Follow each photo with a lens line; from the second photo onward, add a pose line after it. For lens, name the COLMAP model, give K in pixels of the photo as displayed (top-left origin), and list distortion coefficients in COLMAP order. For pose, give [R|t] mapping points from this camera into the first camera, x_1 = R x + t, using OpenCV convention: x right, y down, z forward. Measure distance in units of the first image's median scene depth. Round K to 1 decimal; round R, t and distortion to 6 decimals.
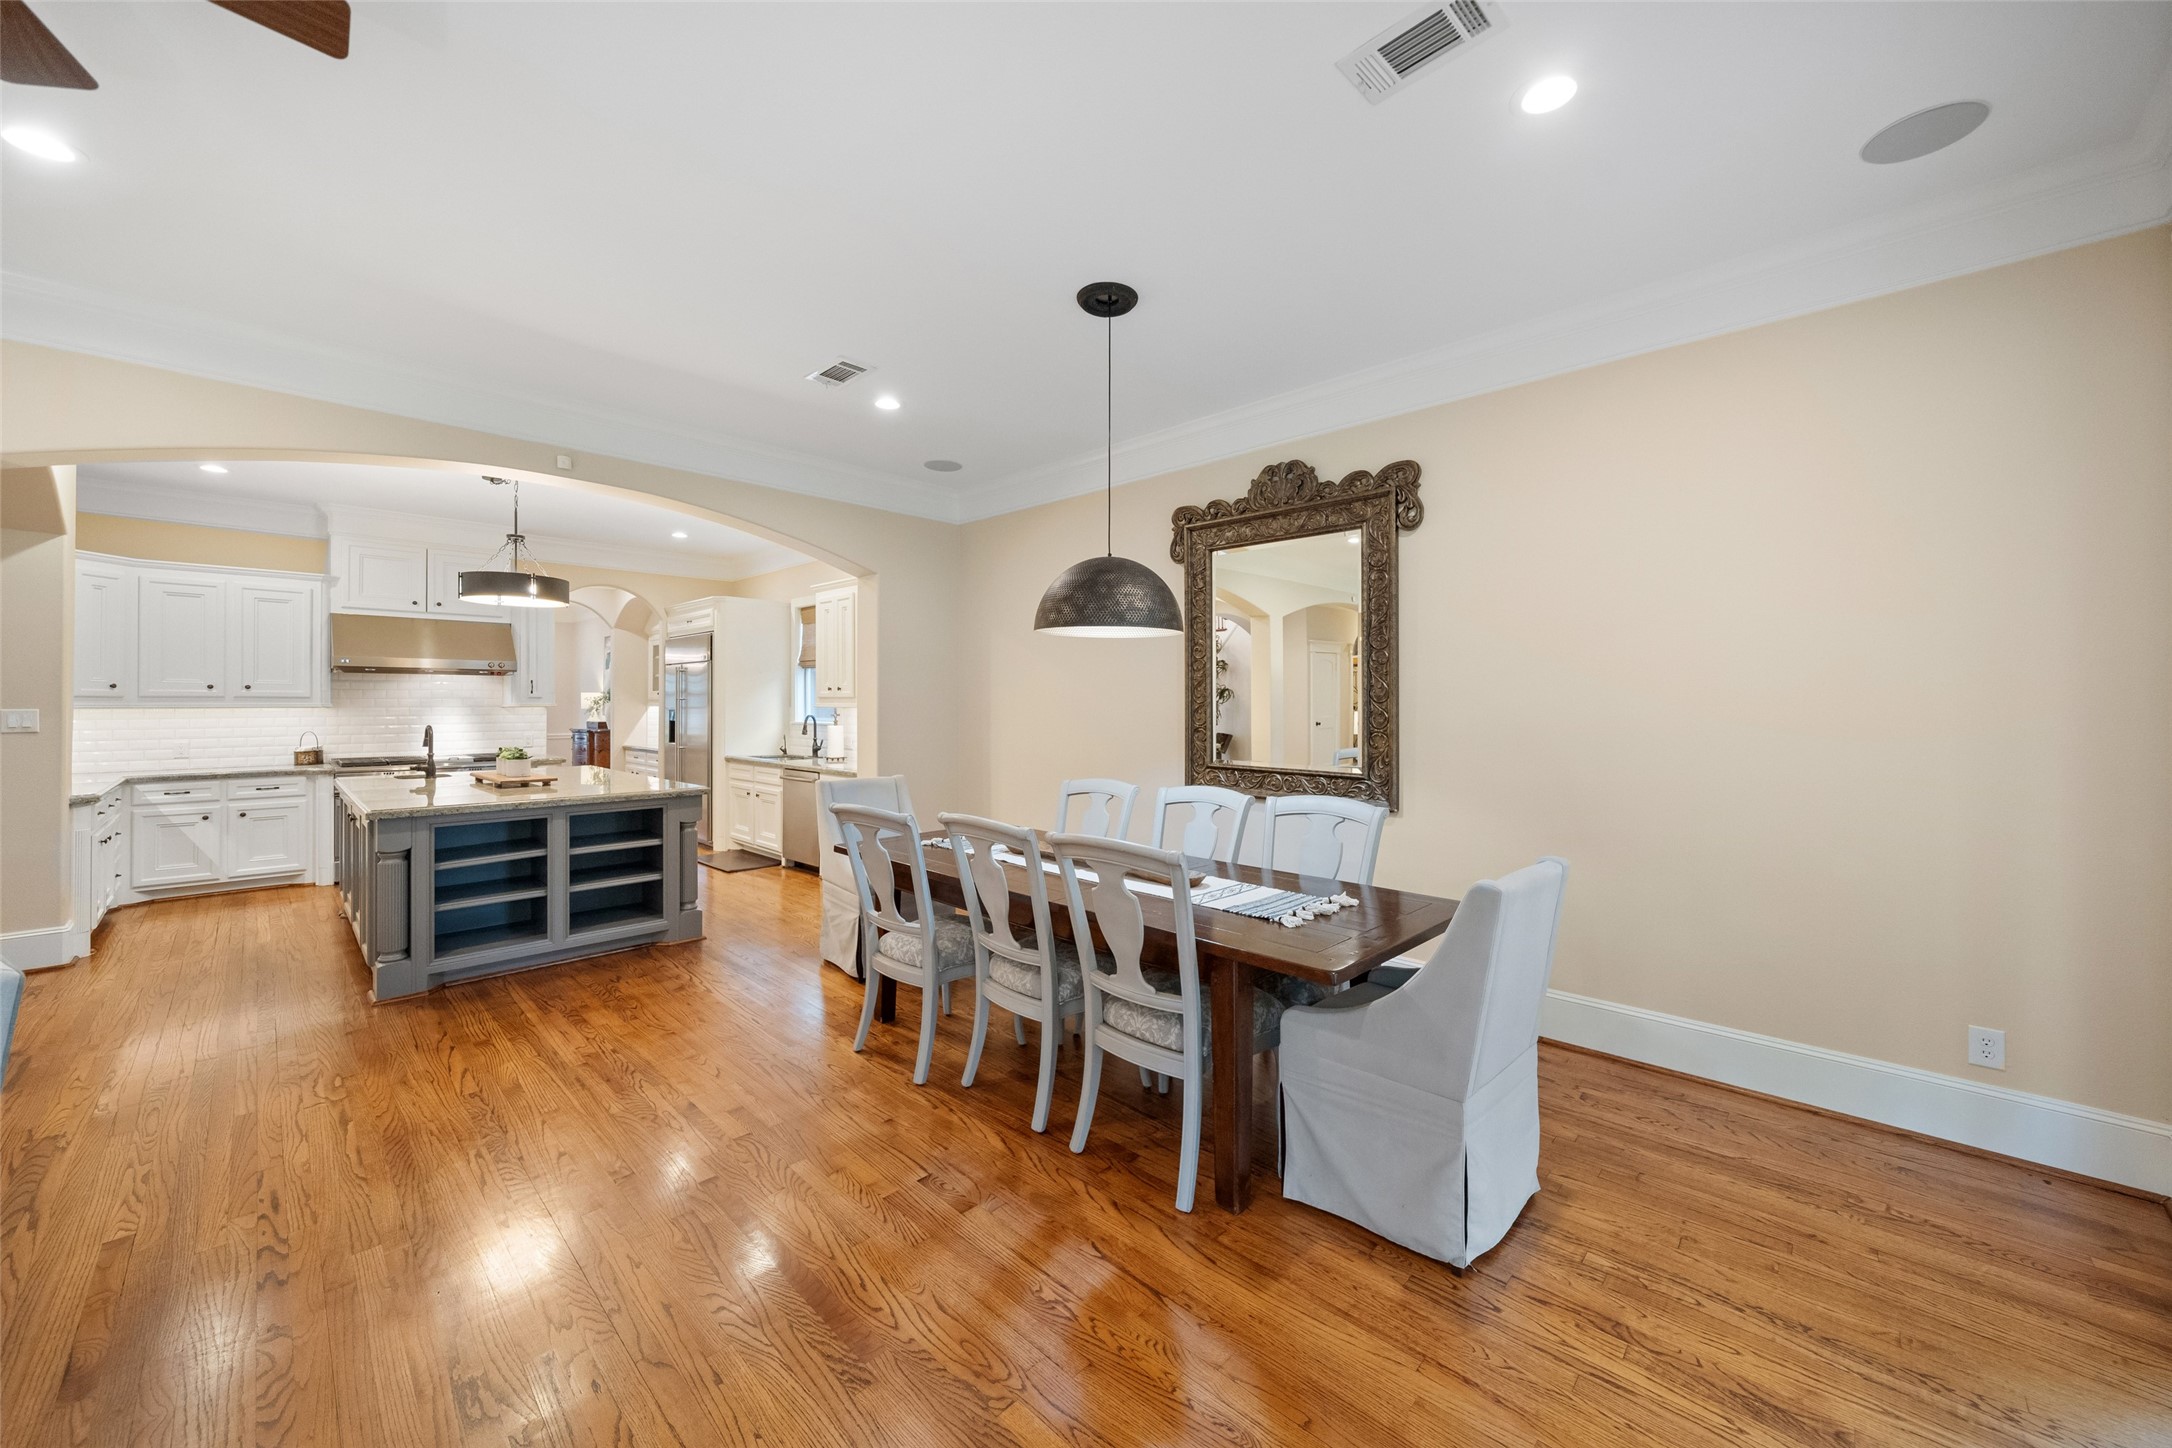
lens RADIAL K [[808.9, 0, 1088.5], [0, 808.9, 702.3], [0, 0, 1]] dist [-0.002888, -0.000312]
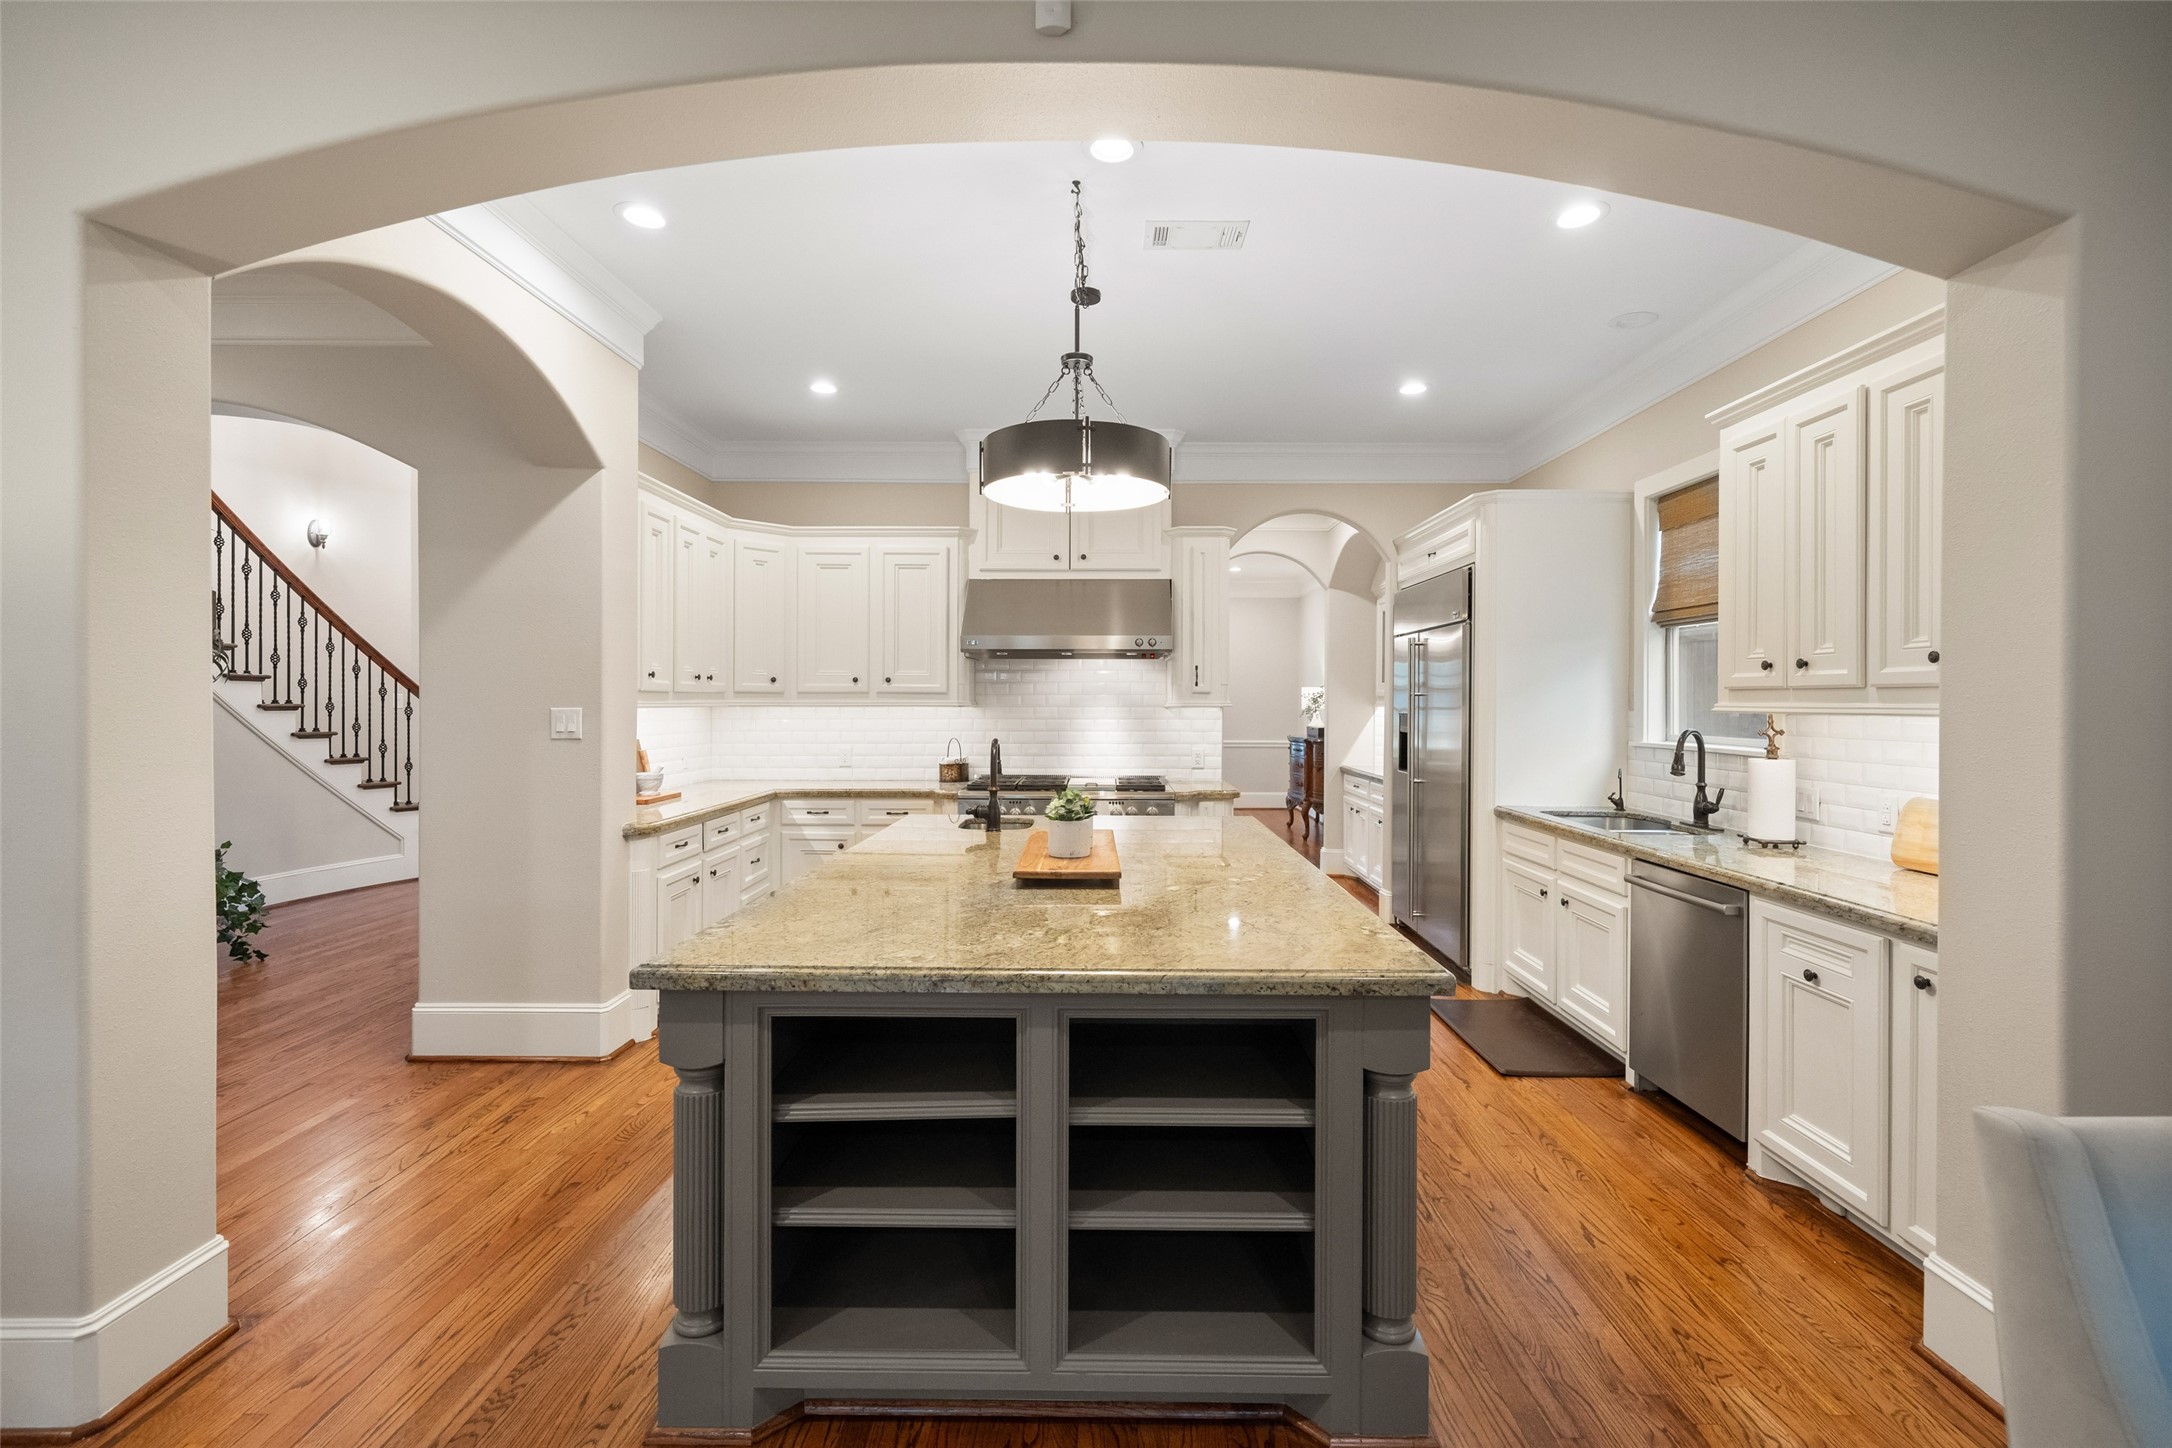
lens RADIAL K [[958.7, 0, 1096.3], [0, 958.7, 708.1], [0, 0, 1]] dist [0.000087, -0.000411]
pose [[0.687368, 0.006812, -0.726278, -0.238001], [-0.001820, 0.999969, 0.007657, 0.000921], [0.726307, -0.003941, 0.687359, 0.520999]]
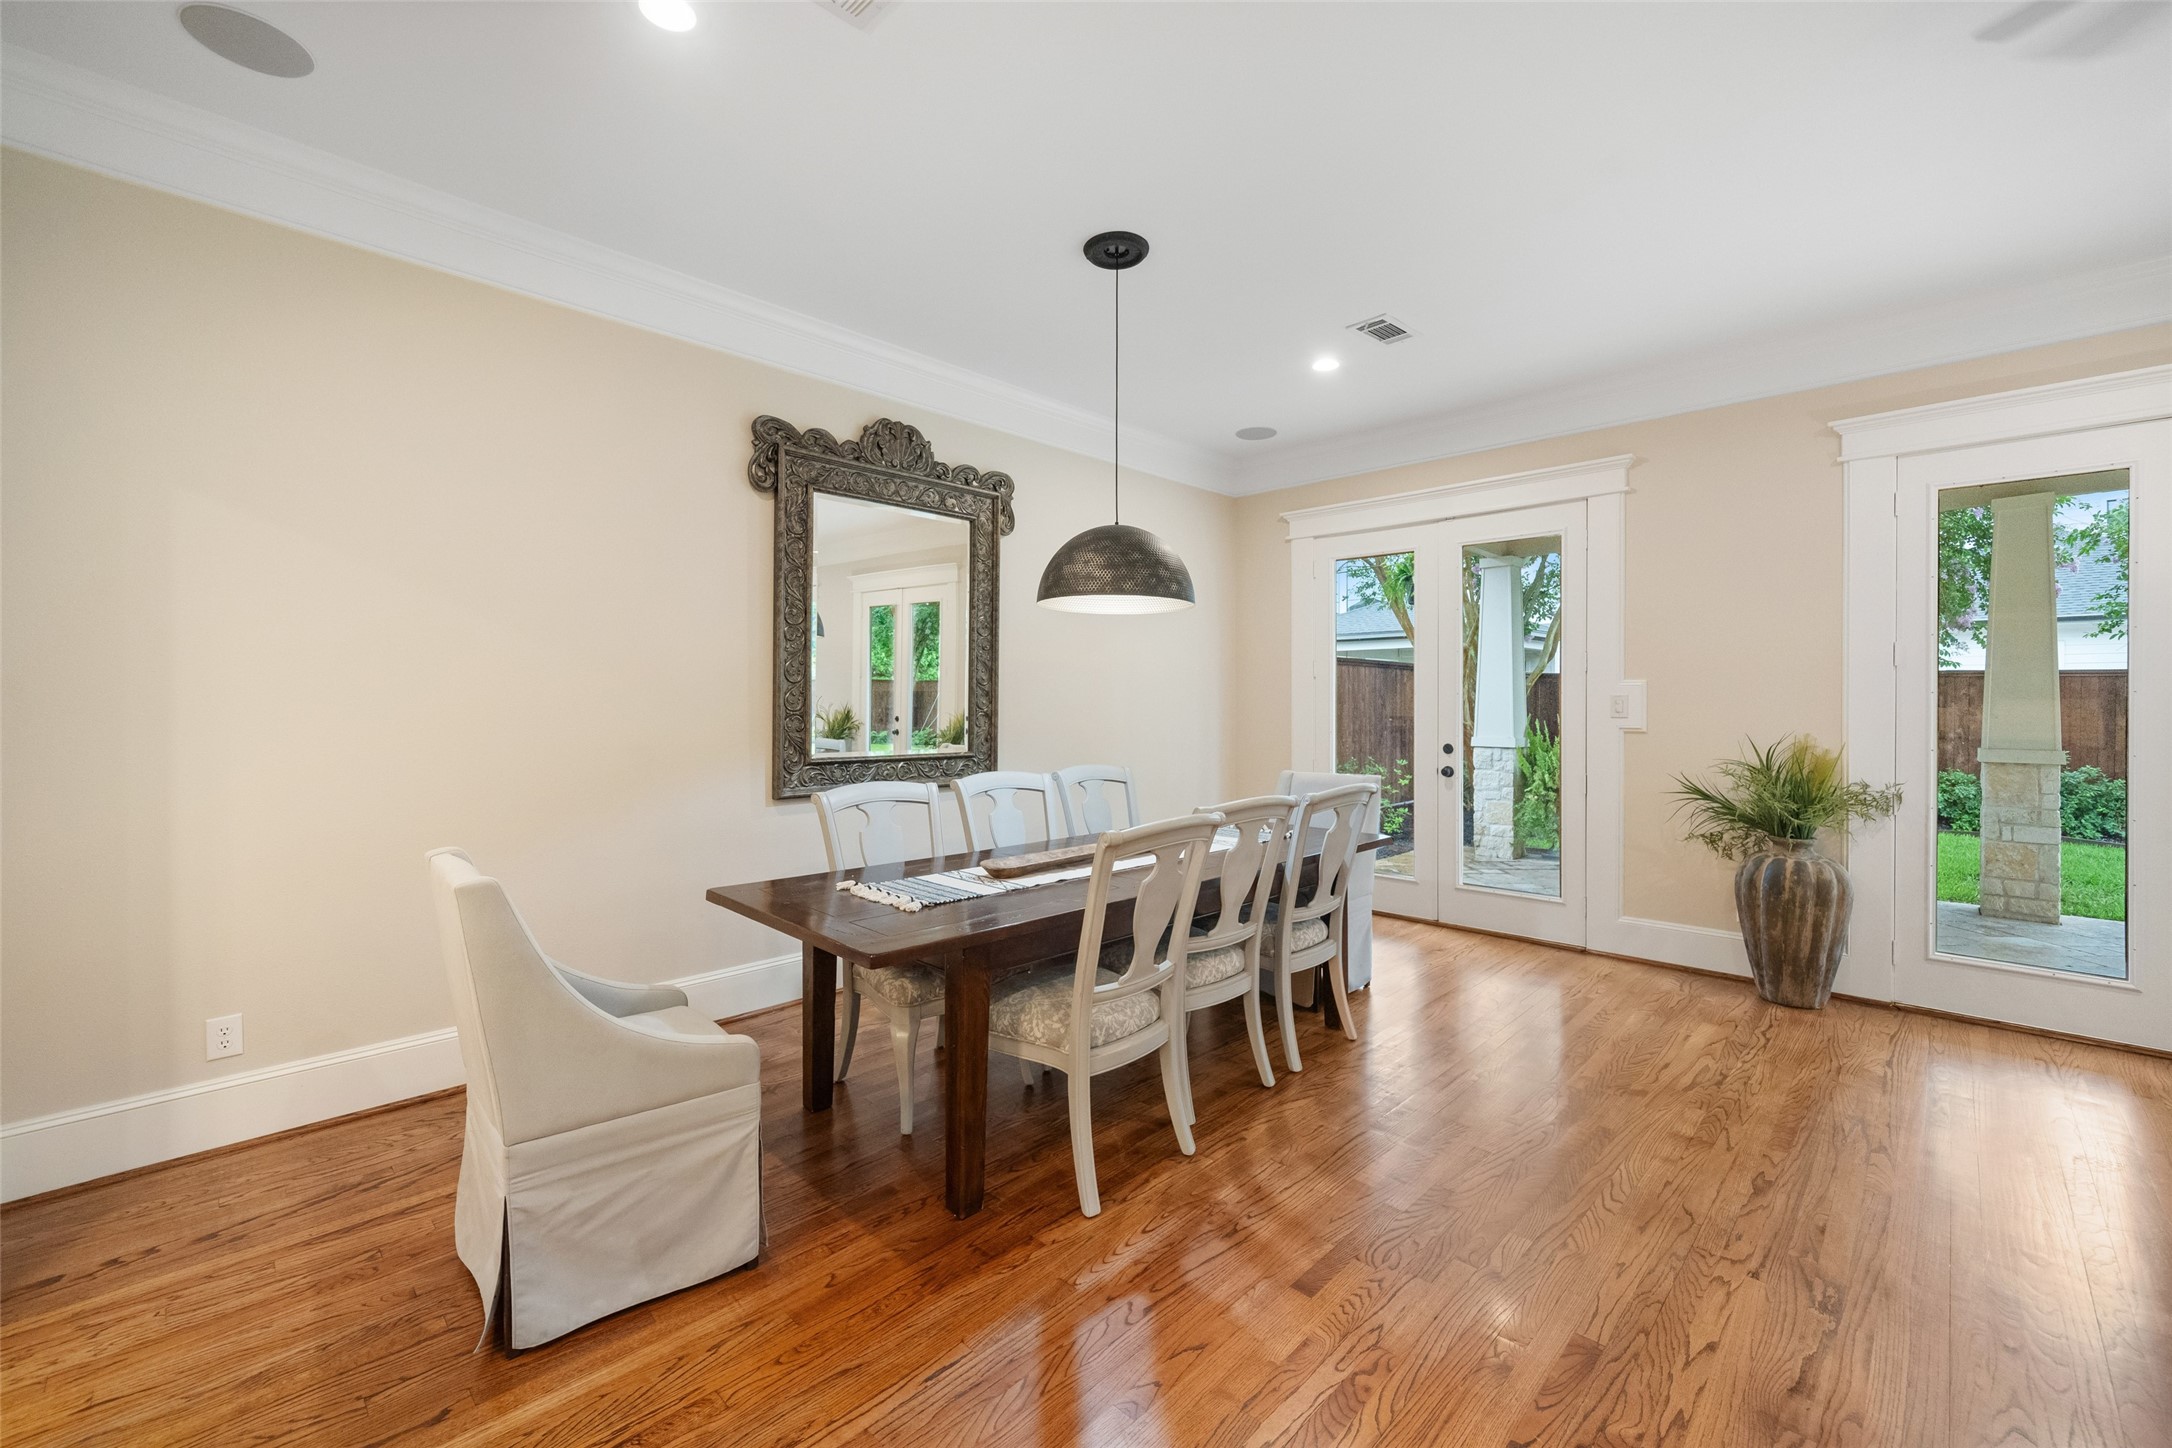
lens RADIAL K [[887.7, 0, 1086.4], [0, 887.7, 702.8], [0, 0, 1]] dist [0.000356, 0.000624]
pose [[0.006018, -0.002922, 0.999978, -0.541989], [-0.004052, 0.999987, 0.002946, 0.012873], [-0.999974, -0.004070, 0.006006, 0.549309]]
